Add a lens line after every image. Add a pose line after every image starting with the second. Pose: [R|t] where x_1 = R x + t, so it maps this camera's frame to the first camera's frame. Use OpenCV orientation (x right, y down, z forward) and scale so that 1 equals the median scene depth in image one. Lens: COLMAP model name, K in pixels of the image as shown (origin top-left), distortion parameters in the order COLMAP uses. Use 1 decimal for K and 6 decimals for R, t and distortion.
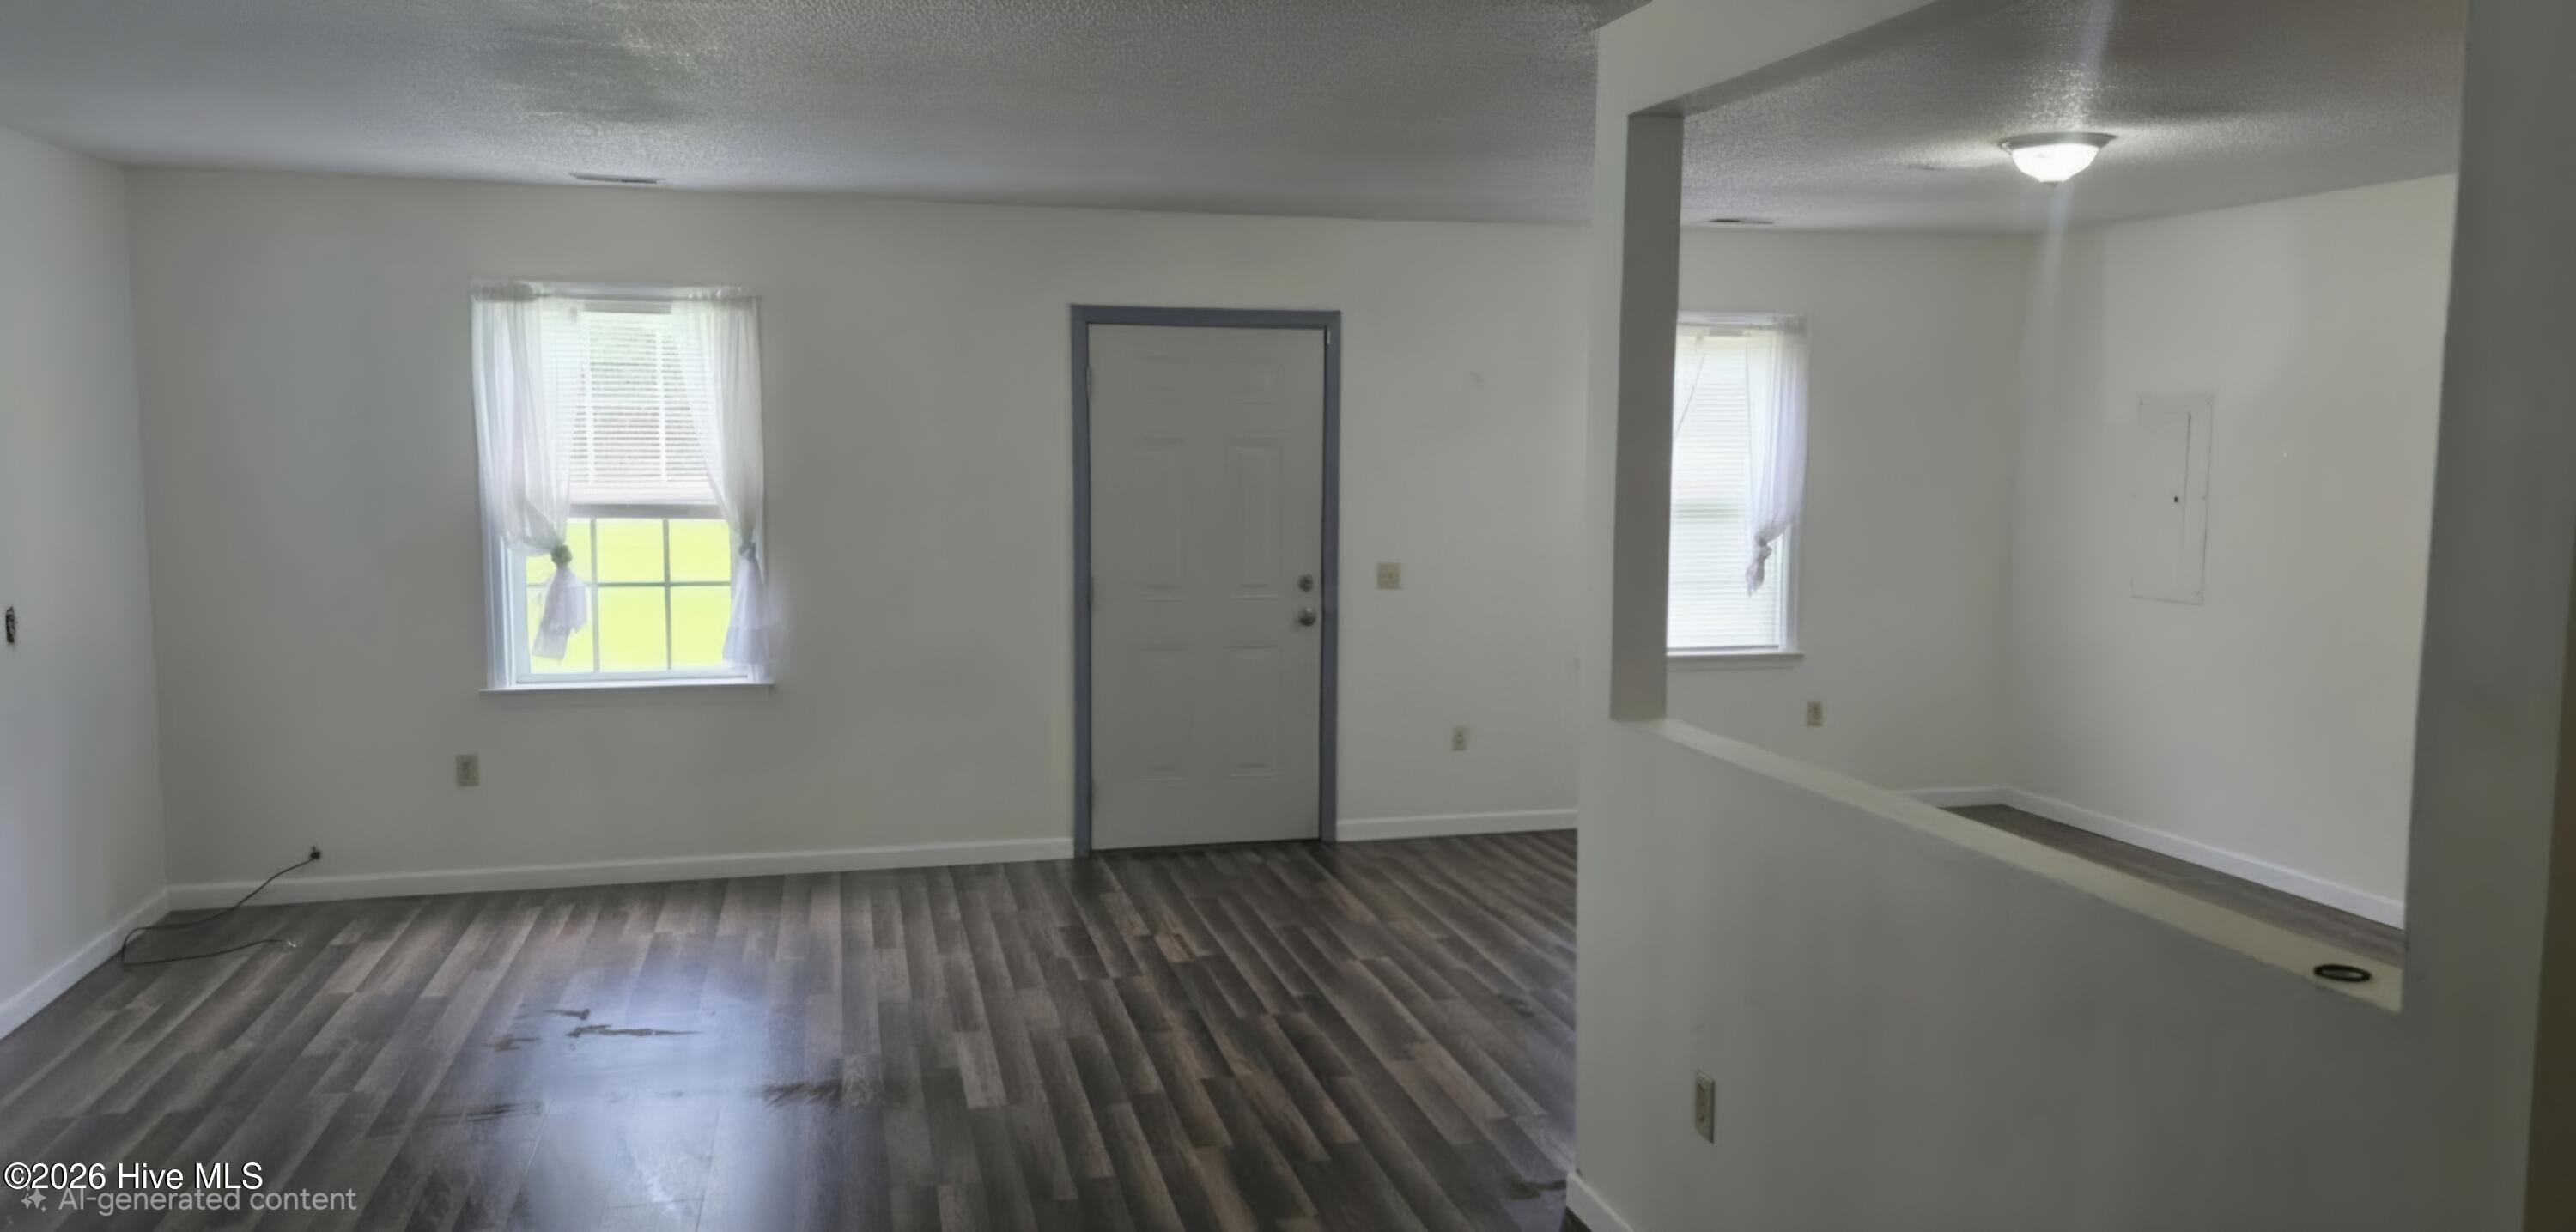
lens RADIAL K [[2221.8, 0, 1291.6], [0, 2221.8, 694.3], [0, 0, 1]] dist [-0.002107, -0.000976]
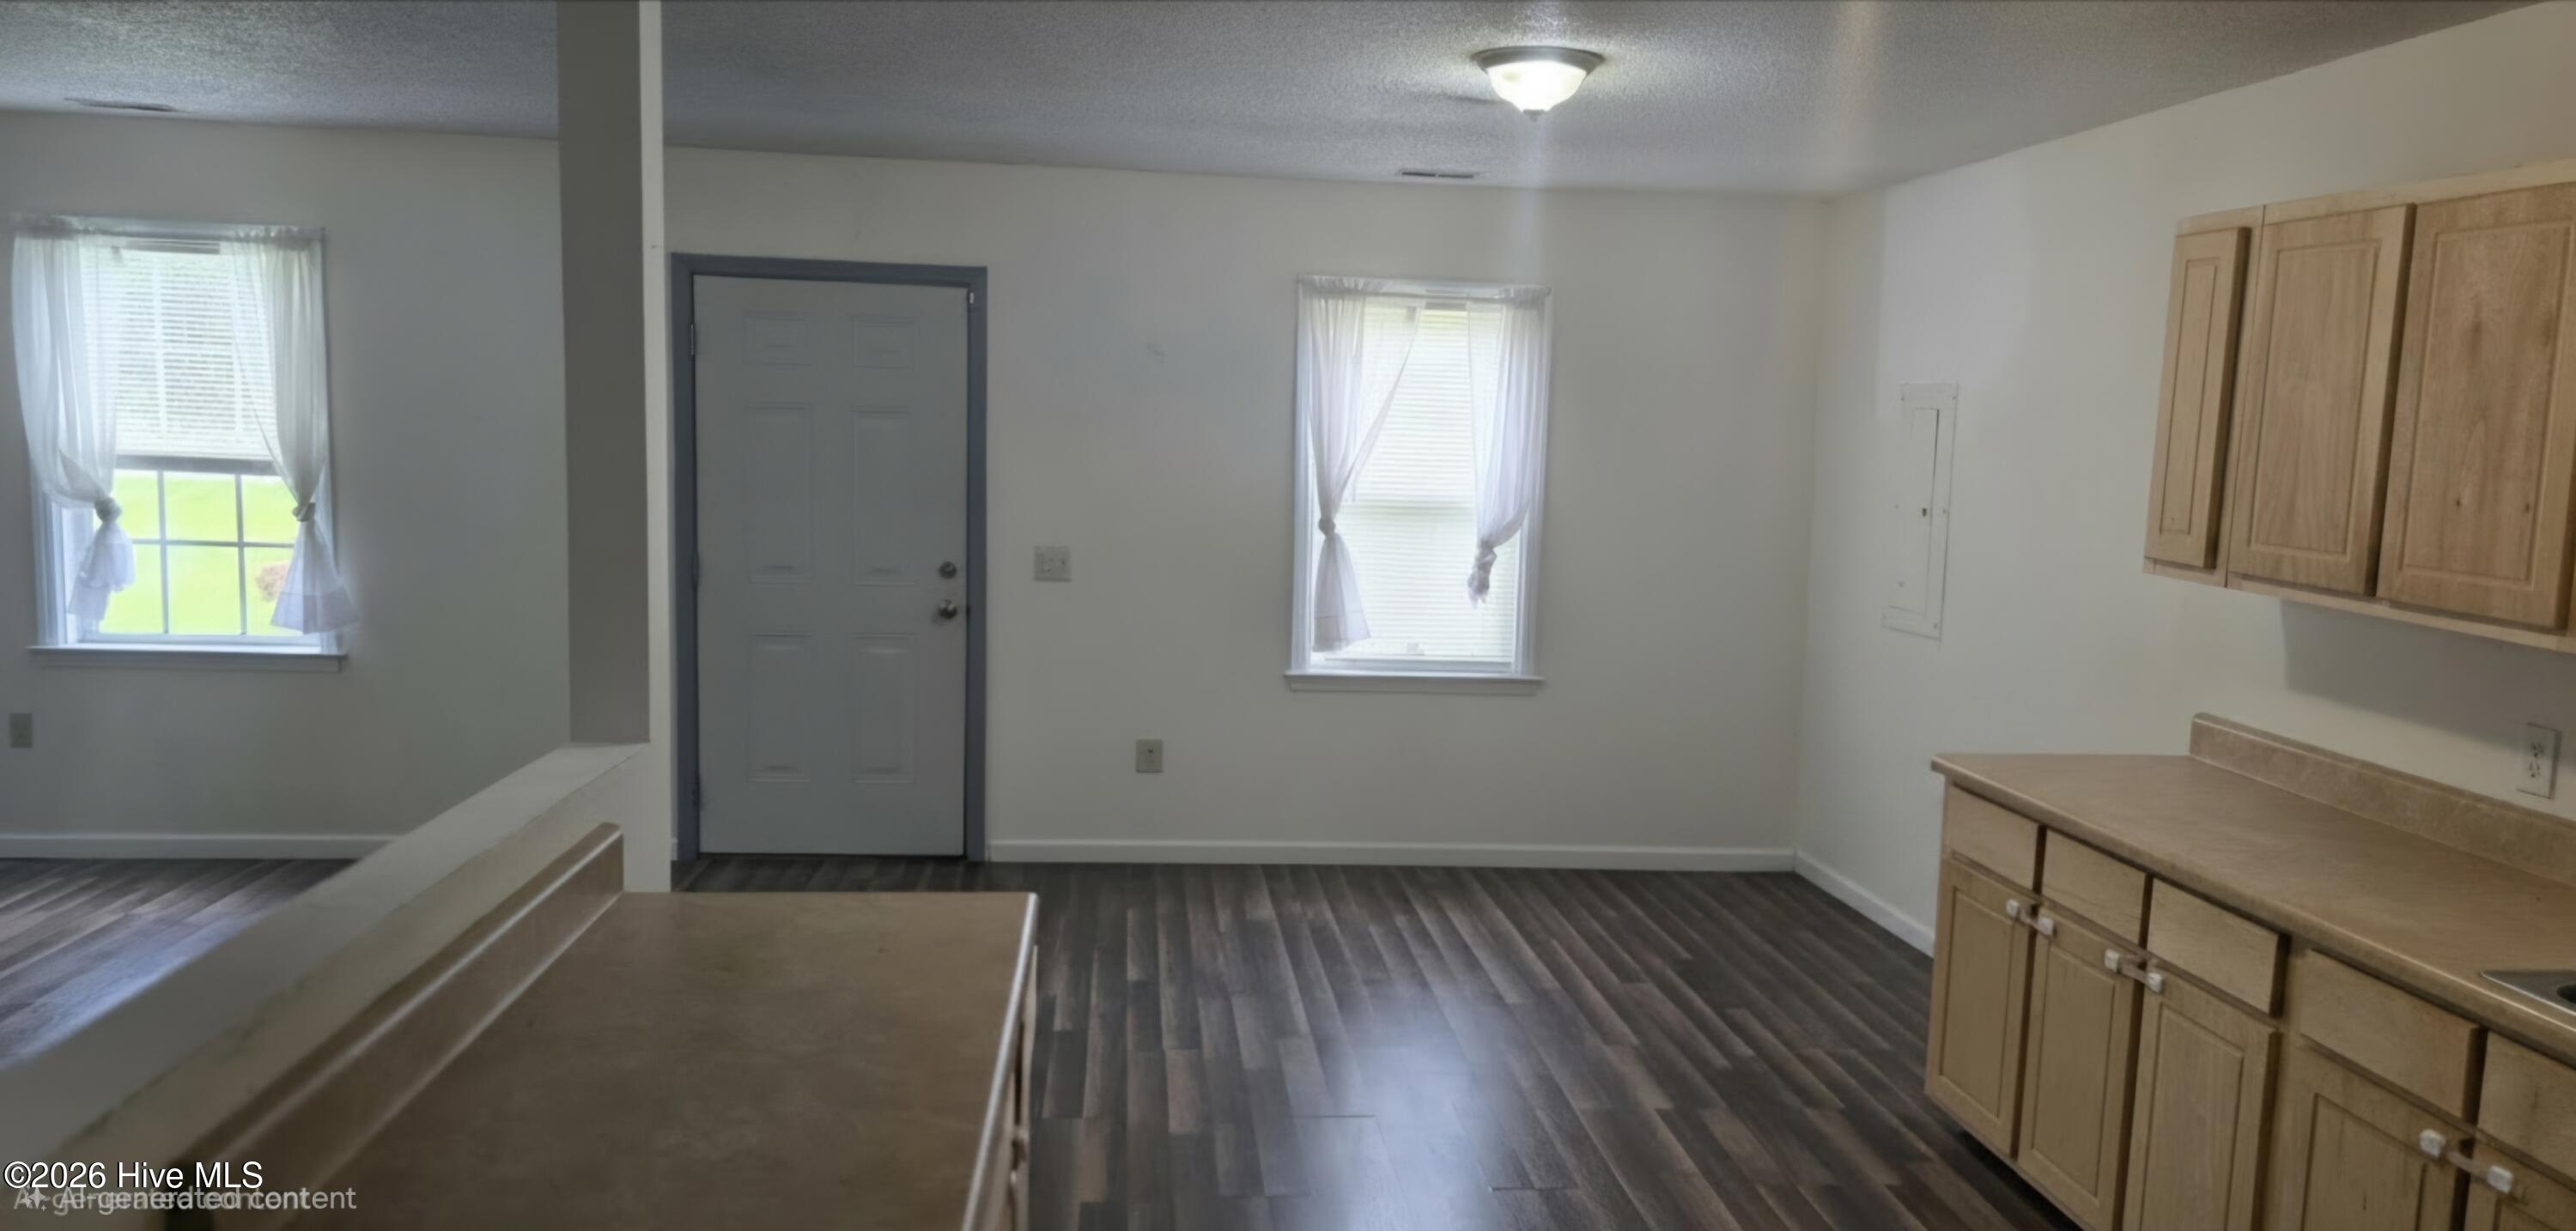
lens RADIAL K [[2243.6, 0, 1286.6], [0, 2243.6, 771.1], [0, 0, 1]] dist [-0.063779, 0.006628]
pose [[0.990900, 0.053382, -0.123562, 0.282009], [-0.049303, 0.998141, 0.035842, -0.009242], [0.125245, -0.029424, 0.991689, 0.127273]]
